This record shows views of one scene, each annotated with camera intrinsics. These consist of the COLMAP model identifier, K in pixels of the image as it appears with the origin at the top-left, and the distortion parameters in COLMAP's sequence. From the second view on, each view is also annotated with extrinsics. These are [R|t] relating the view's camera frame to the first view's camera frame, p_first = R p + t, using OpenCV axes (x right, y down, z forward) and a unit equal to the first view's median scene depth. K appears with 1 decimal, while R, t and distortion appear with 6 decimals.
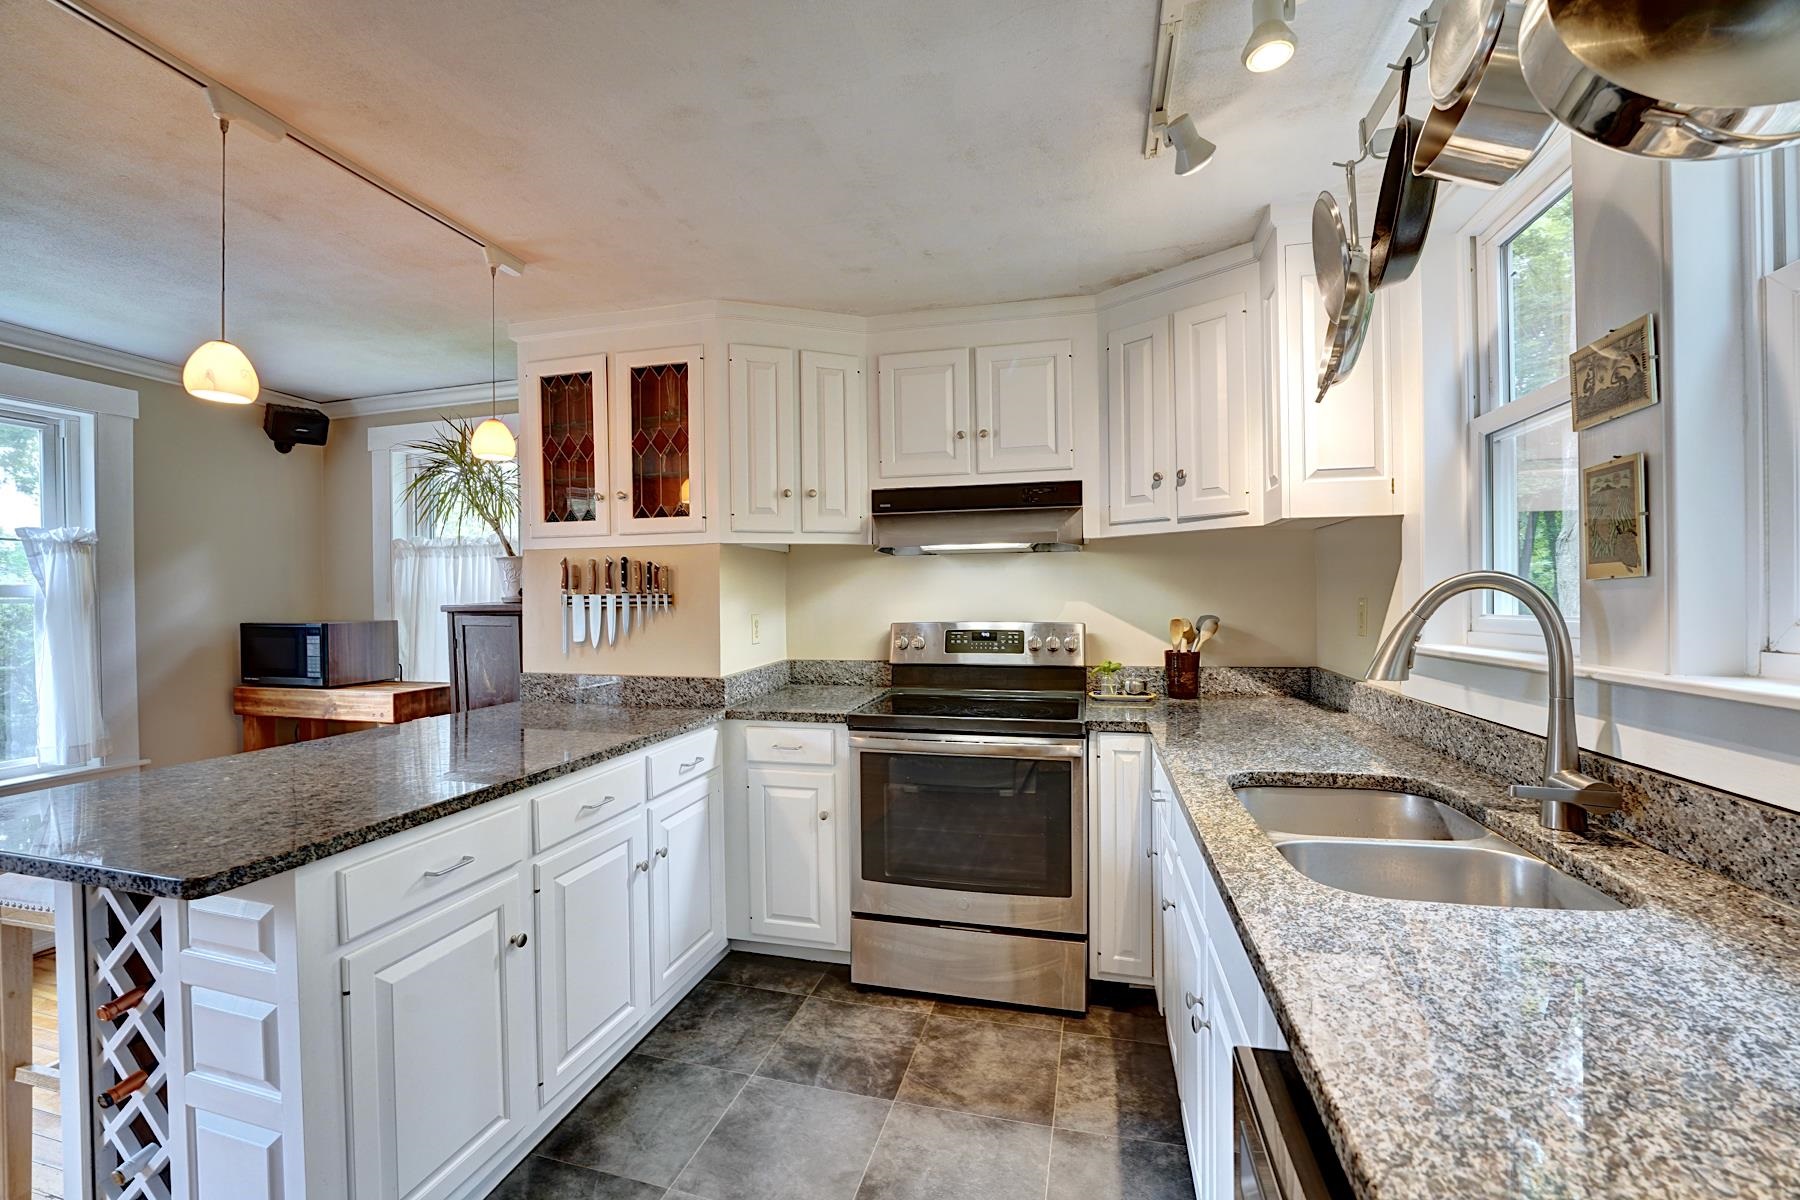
lens RADIAL K [[737.7, 0, 900.0], [0, 737.7, 600.0], [0, 0, 1]] dist [-0.018143, -0.000006]
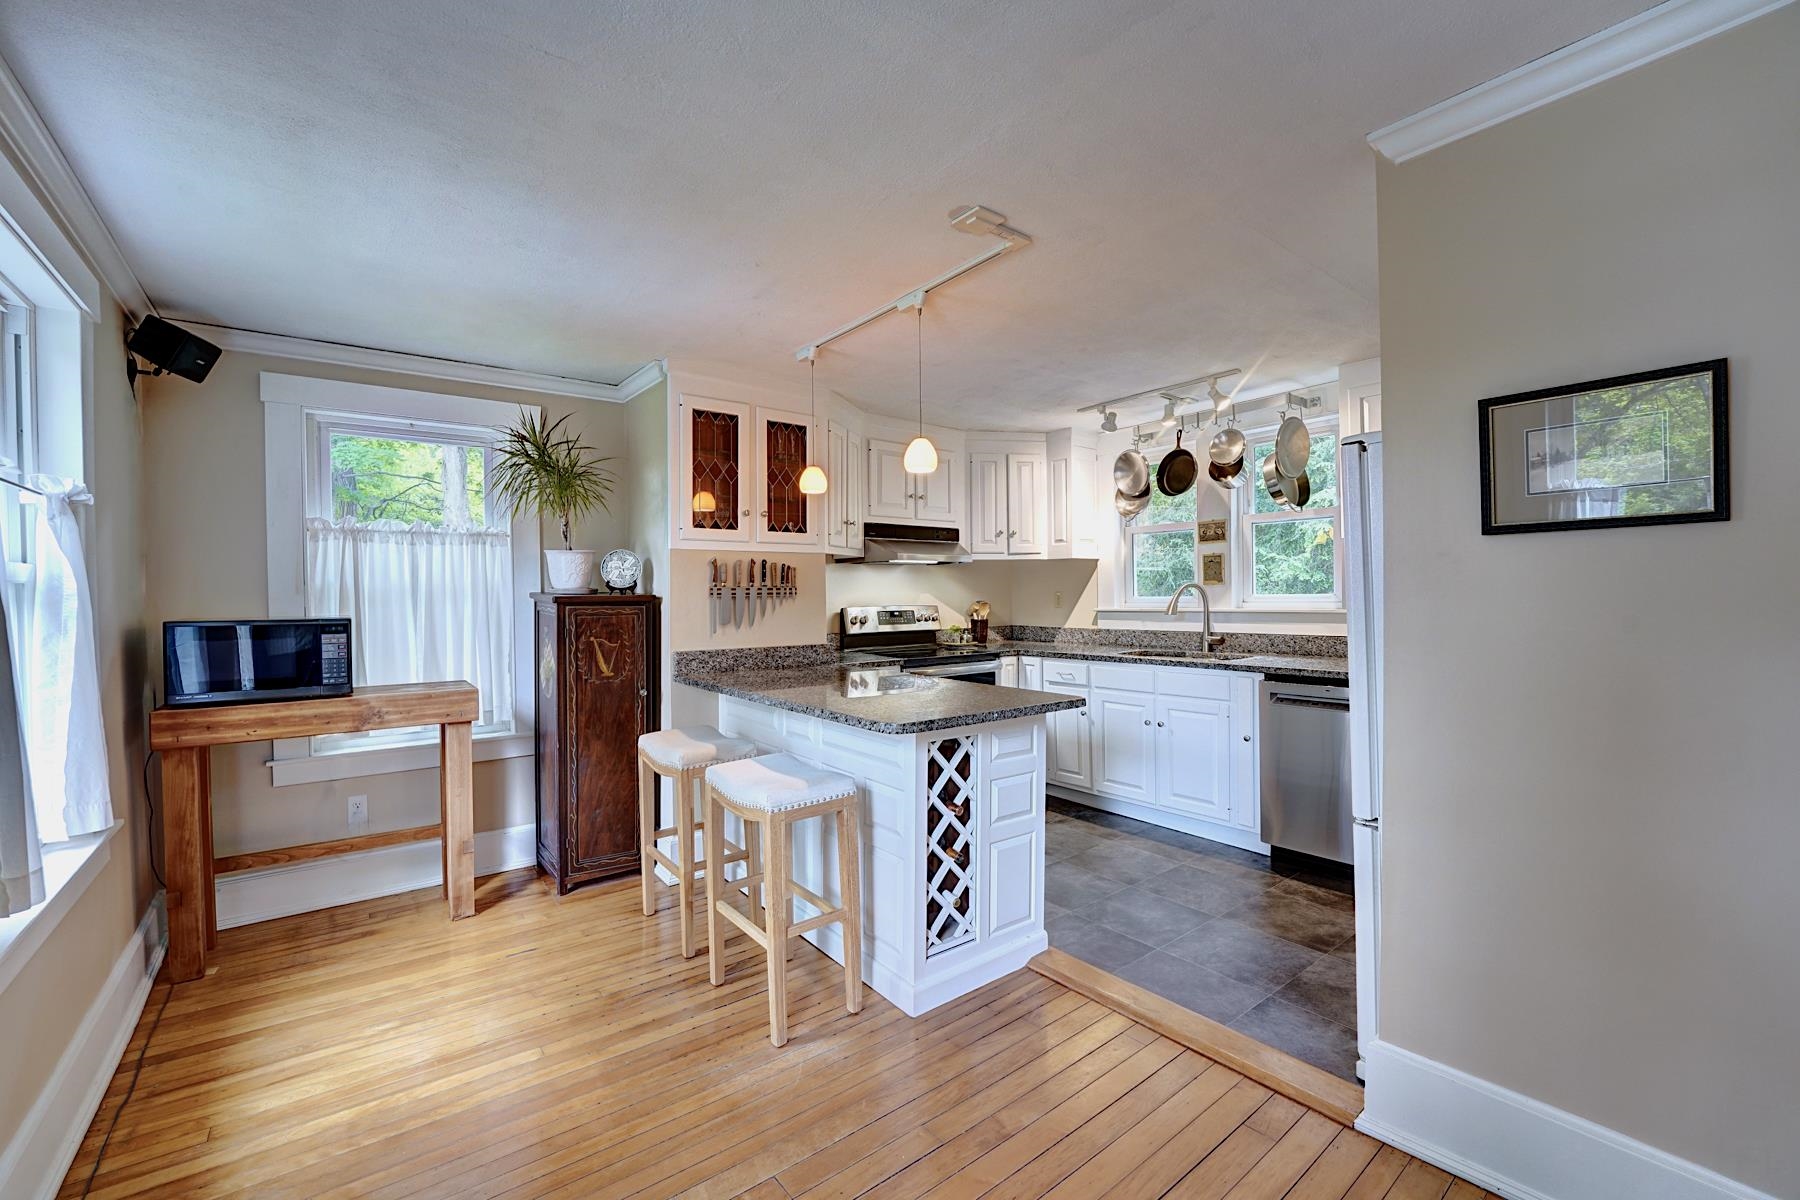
lens RADIAL K [[737.7, 0, 900.0], [0, 737.7, 600.0], [0, 0, 1]] dist [-0.018143, -0.000006]
pose [[0.610118, -0.003777, 0.792302, -1.299550], [0.004068, 0.999990, 0.001634, 0.014773], [-0.792300, 0.002226, 0.610127, -0.022219]]
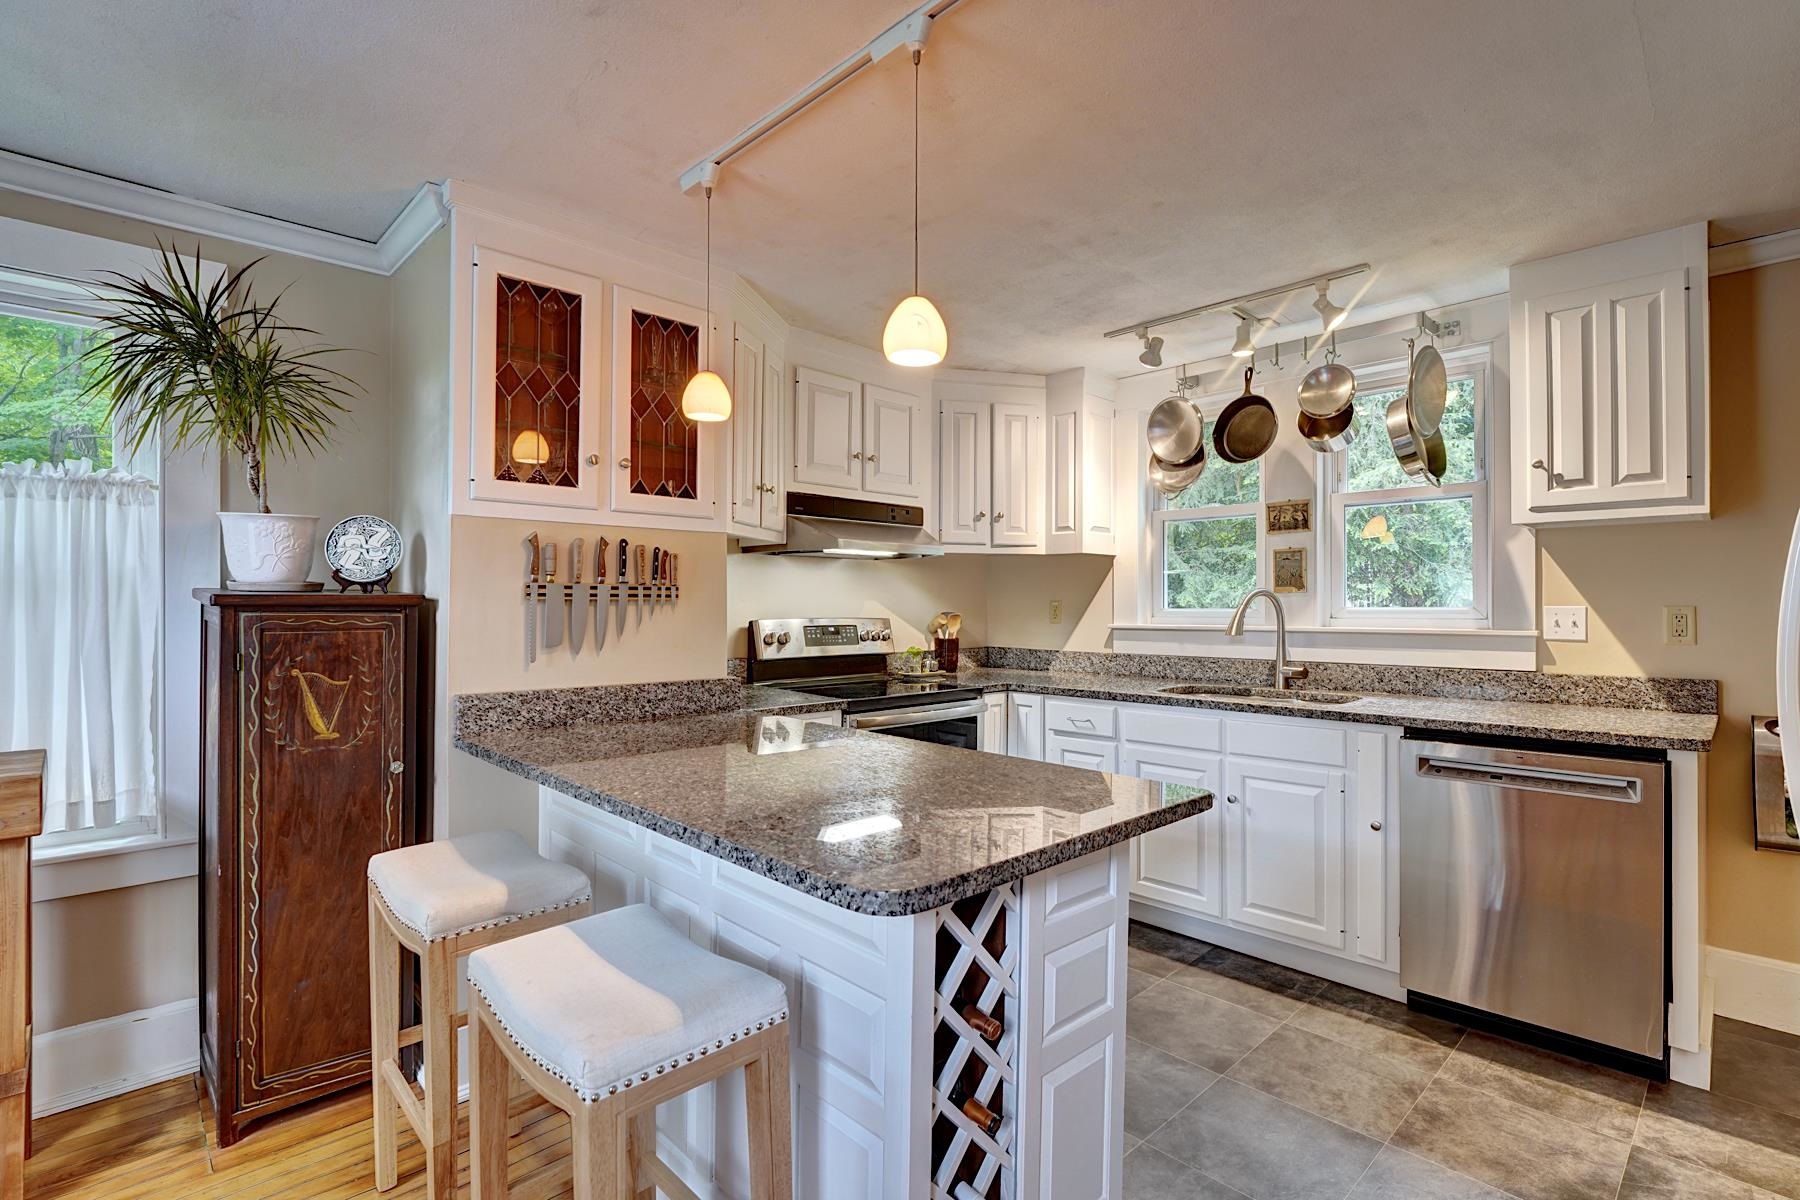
lens RADIAL K [[839.6, 0, 900.0], [0, 839.6, 600.0], [0, 0, 1]] dist [-0.007146, -0.000523]
pose [[0.523912, 0.014073, 0.851656, -1.007559], [-0.007186, 0.999901, -0.012102, 0.018140], [-0.851742, 0.000221, 0.523962, 0.255036]]
